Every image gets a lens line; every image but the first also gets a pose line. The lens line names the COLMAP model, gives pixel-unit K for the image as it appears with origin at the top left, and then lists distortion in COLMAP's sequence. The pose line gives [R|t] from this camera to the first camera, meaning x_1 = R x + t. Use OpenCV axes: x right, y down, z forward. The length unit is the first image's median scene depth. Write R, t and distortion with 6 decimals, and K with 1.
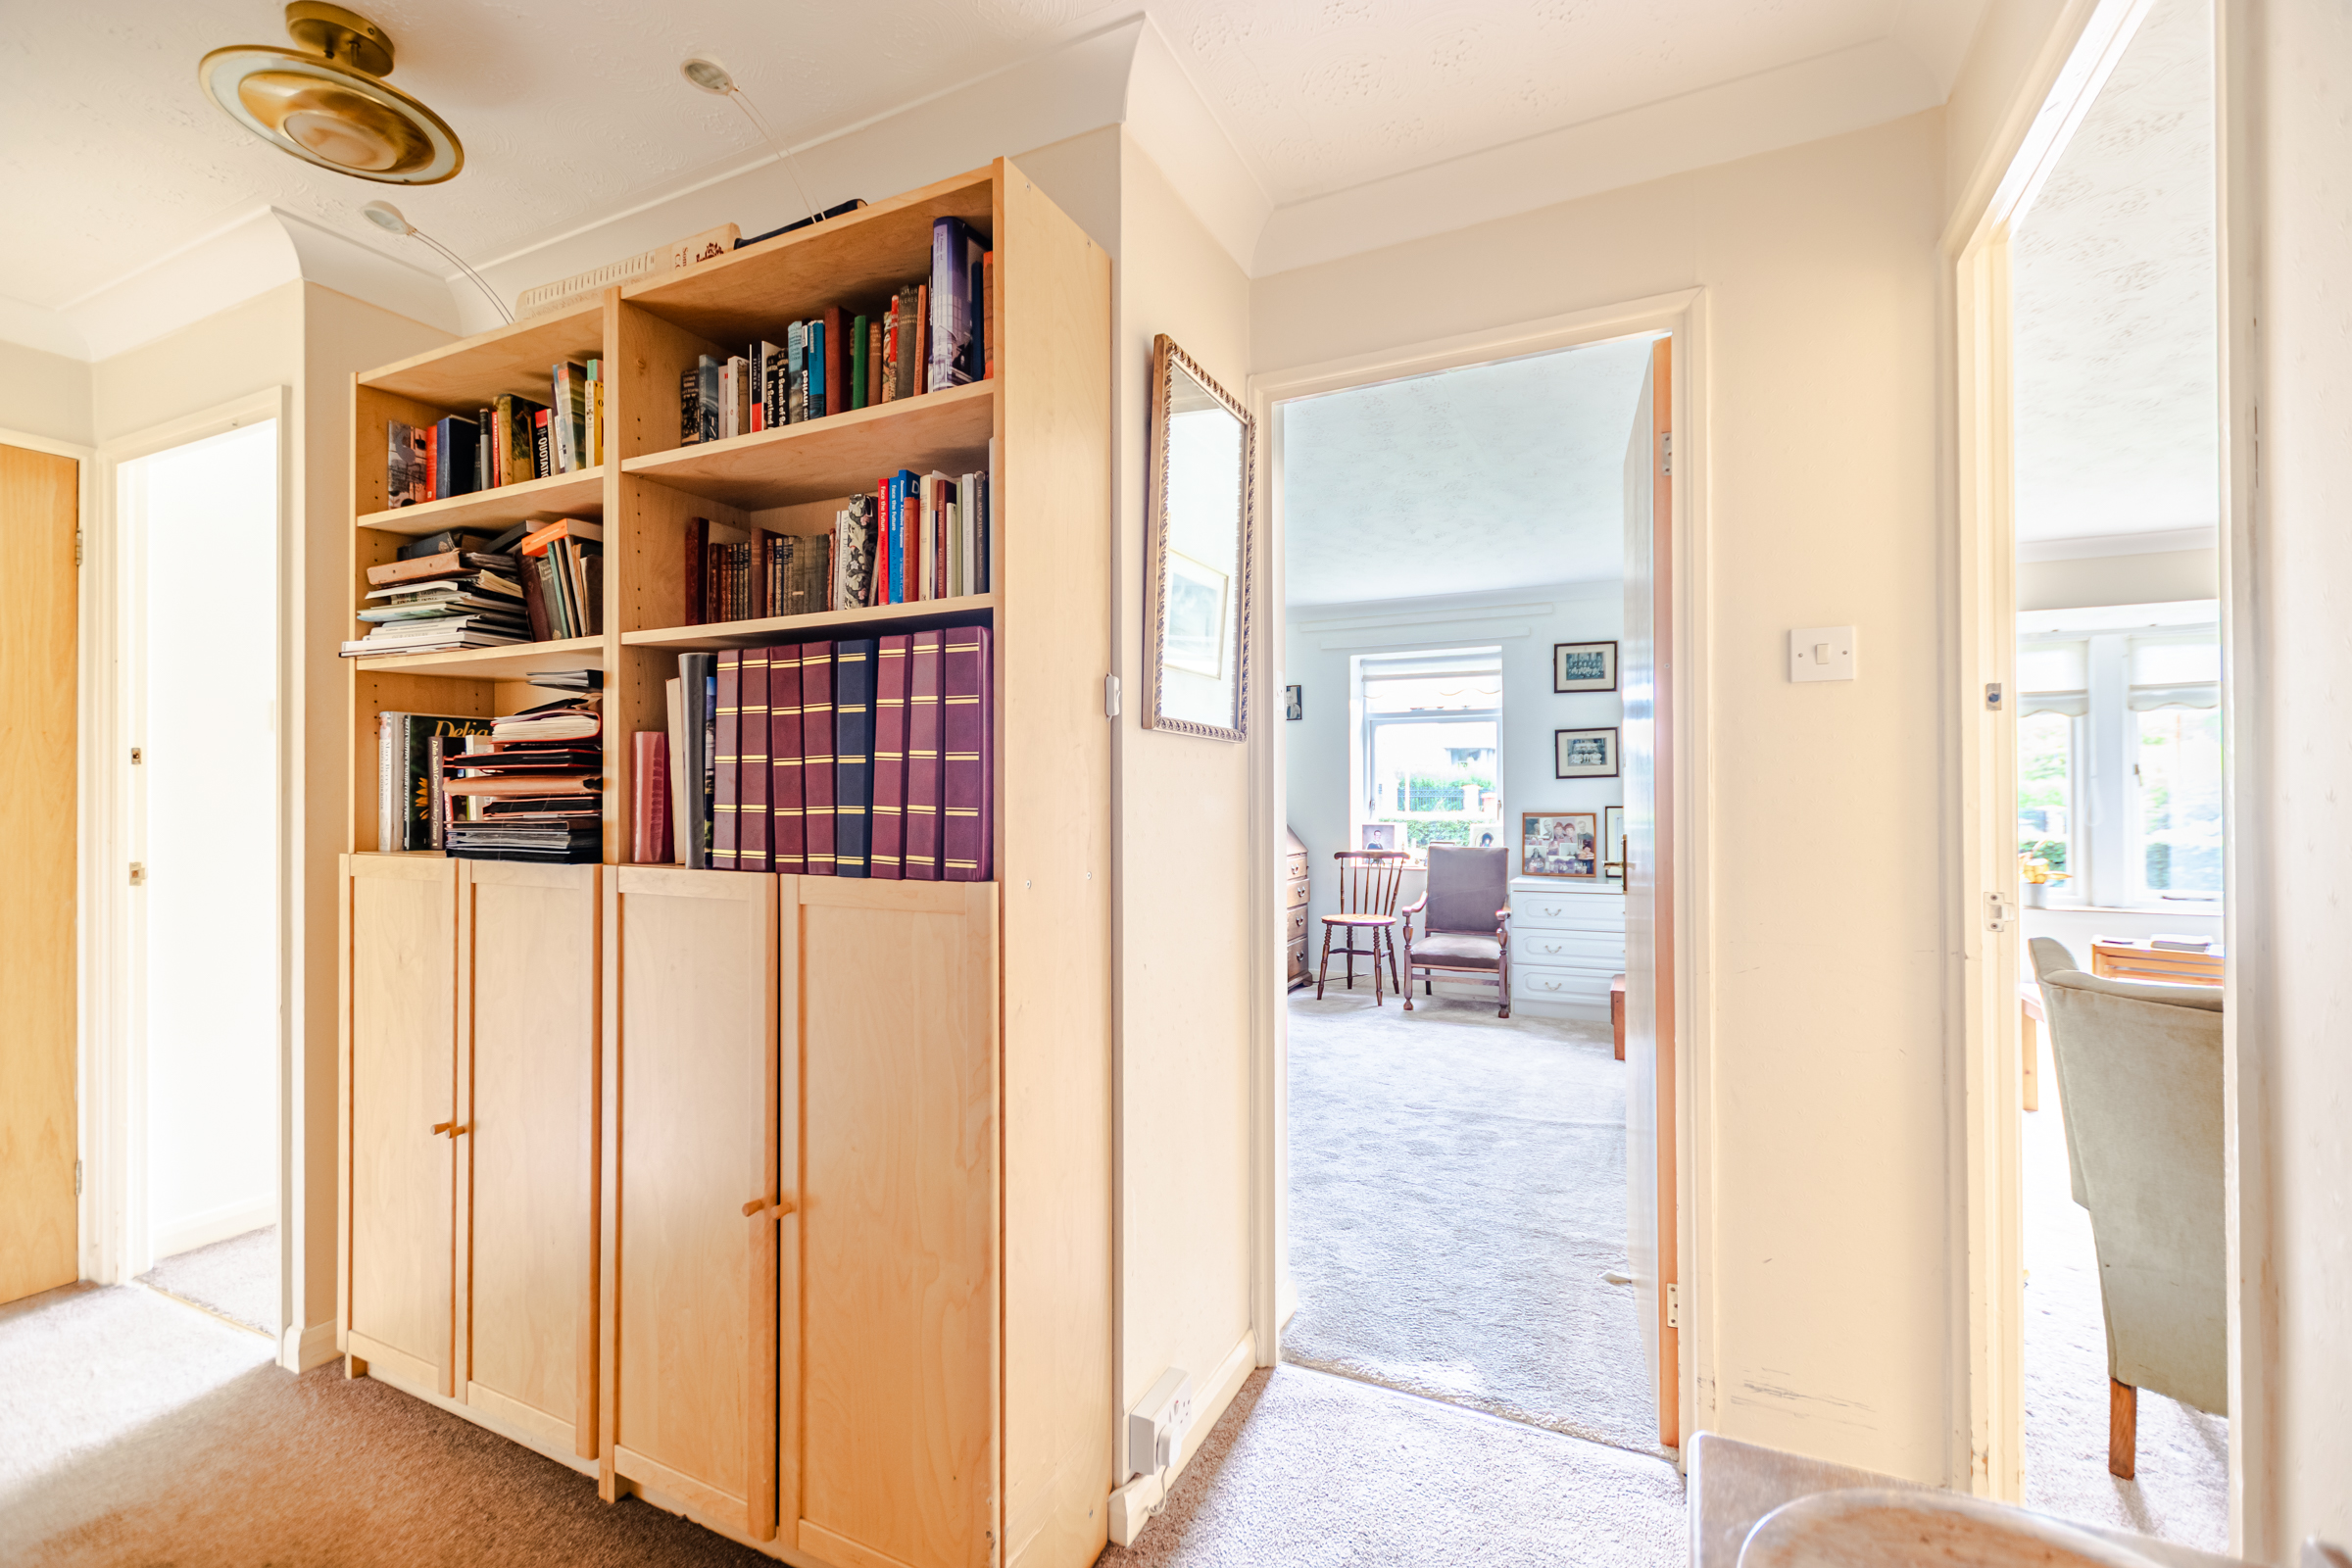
lens RADIAL K [[1036.5, 0, 1176.0], [0, 1036.5, 784.0], [0, 0, 1]] dist [-0.001299, -0.000154]
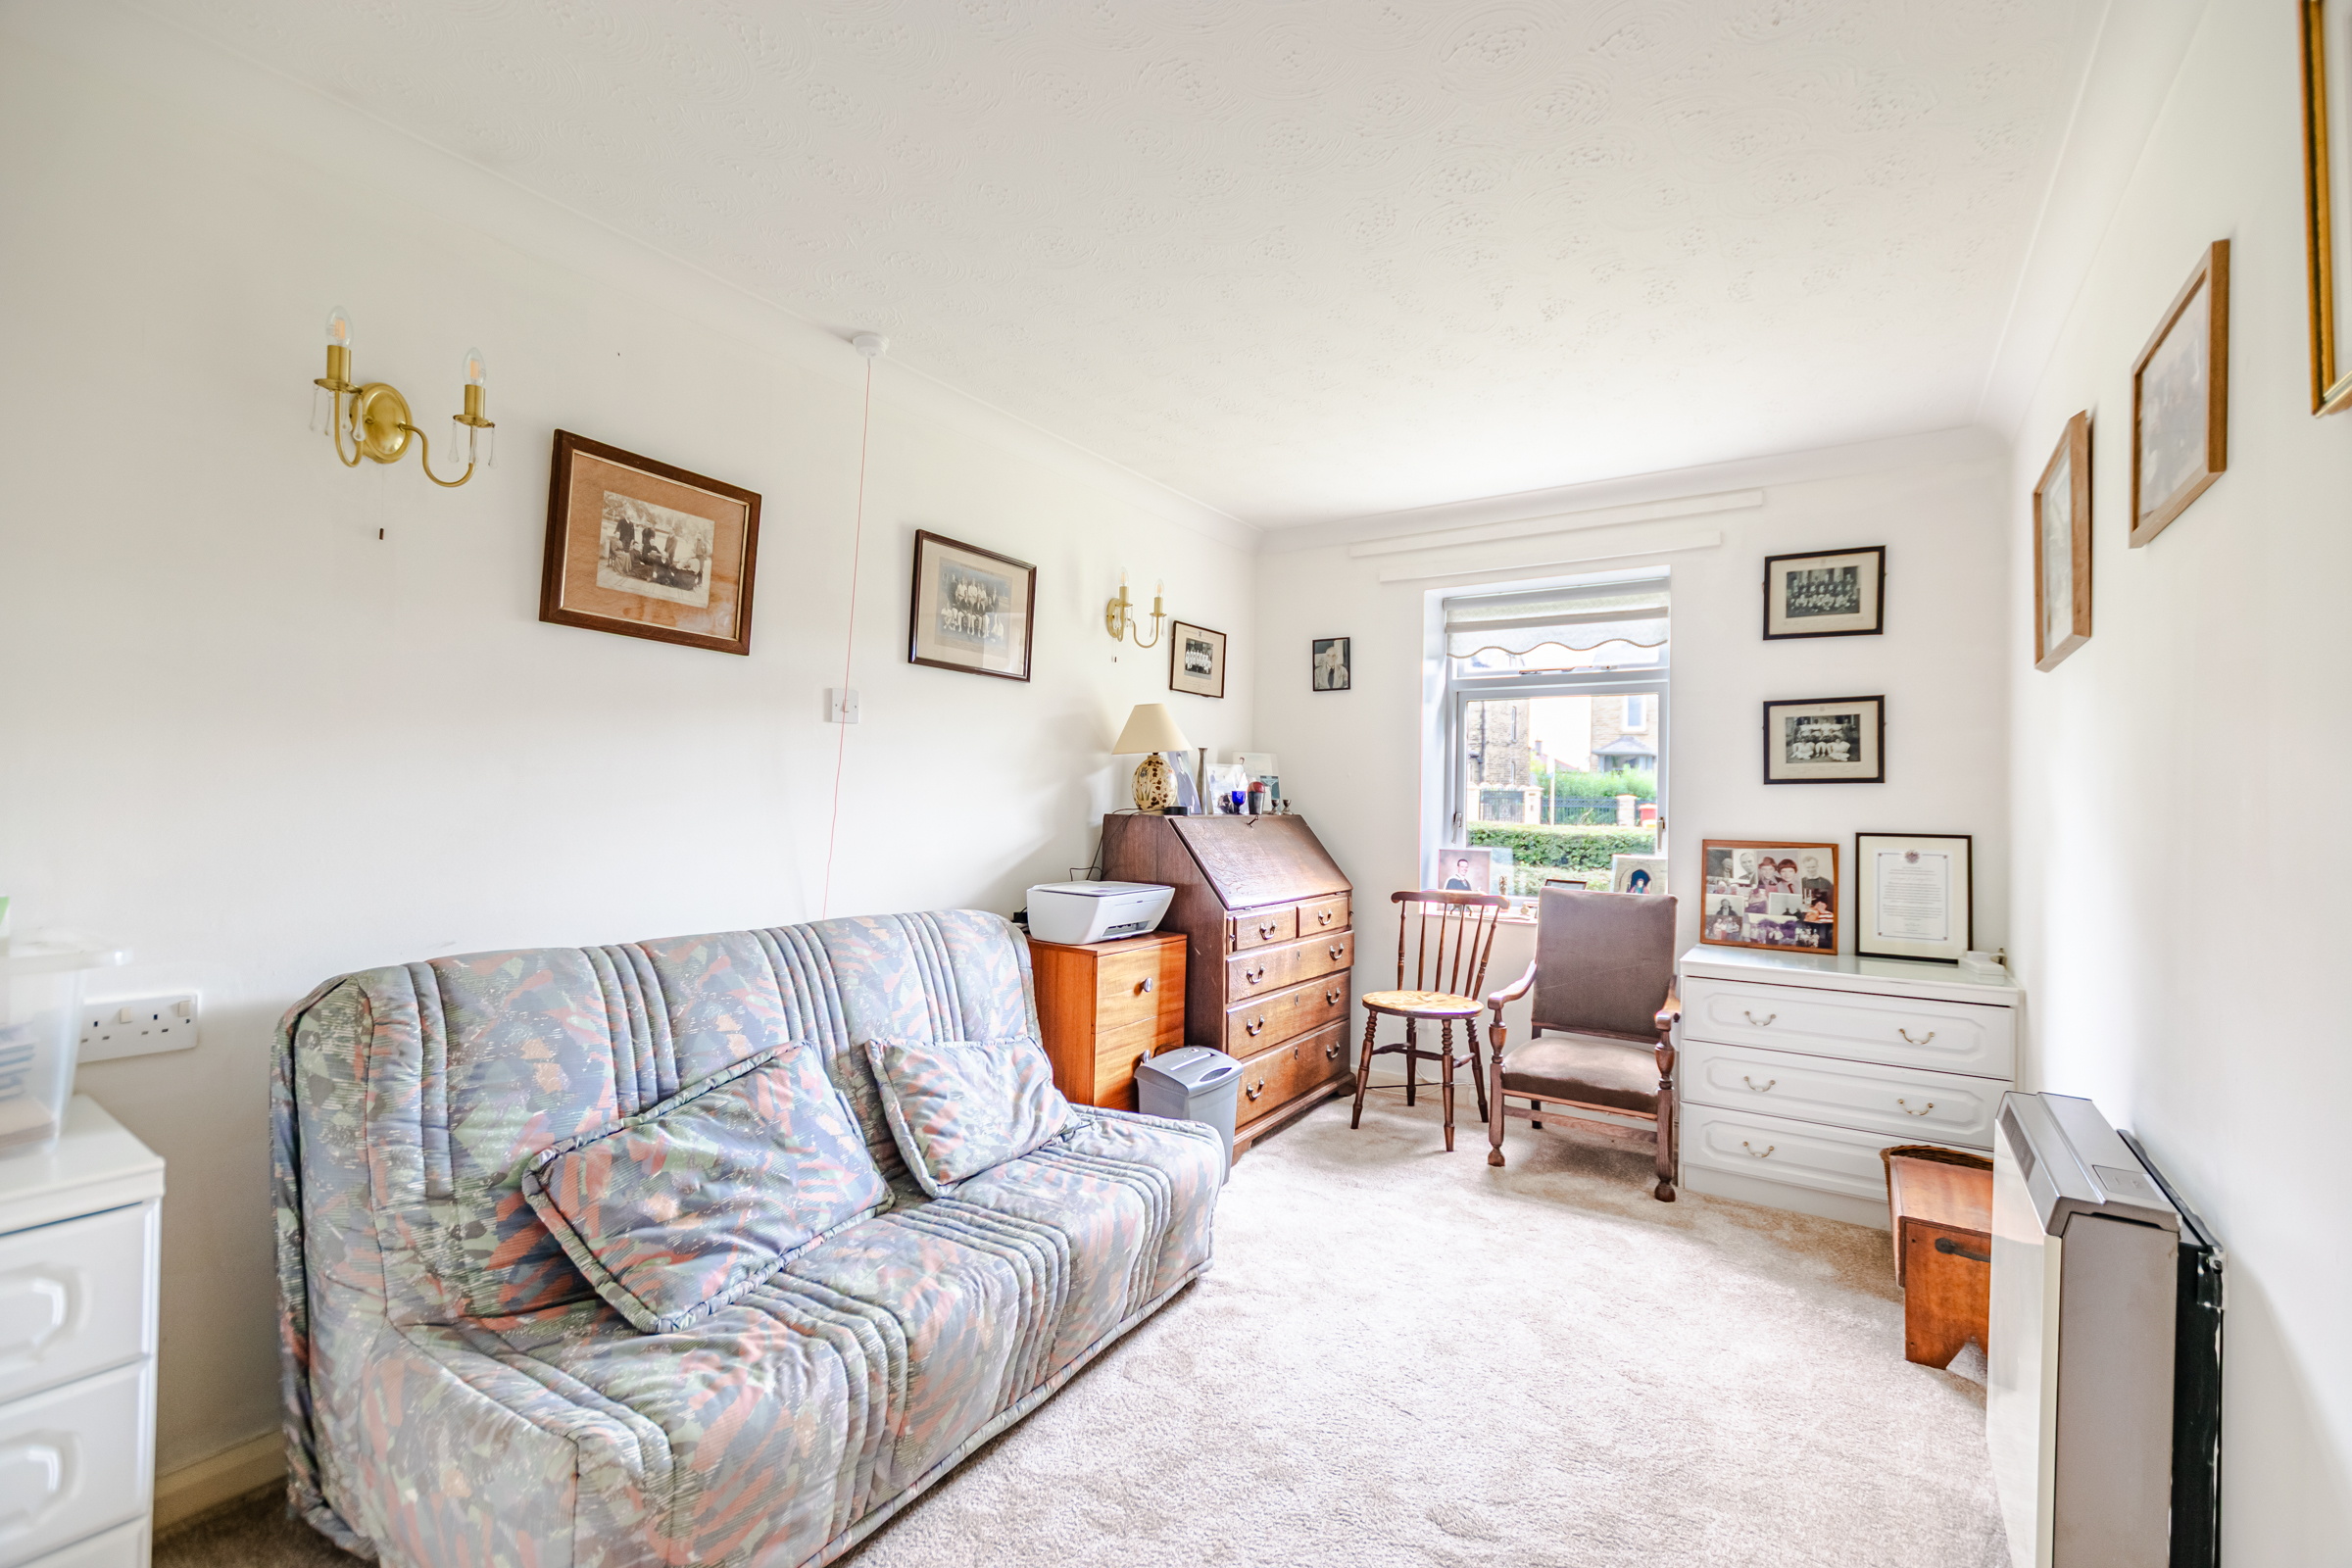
lens RADIAL K [[1010.9, 0, 1176.0], [0, 1010.9, 784.0], [0, 0, 1]] dist [0.000833, -0.000246]
pose [[0.989567, 0.018072, -0.142936, 0.116937], [-0.018521, 0.999827, -0.001815, 0.002206], [0.142879, 0.004444, 0.989730, 0.381697]]
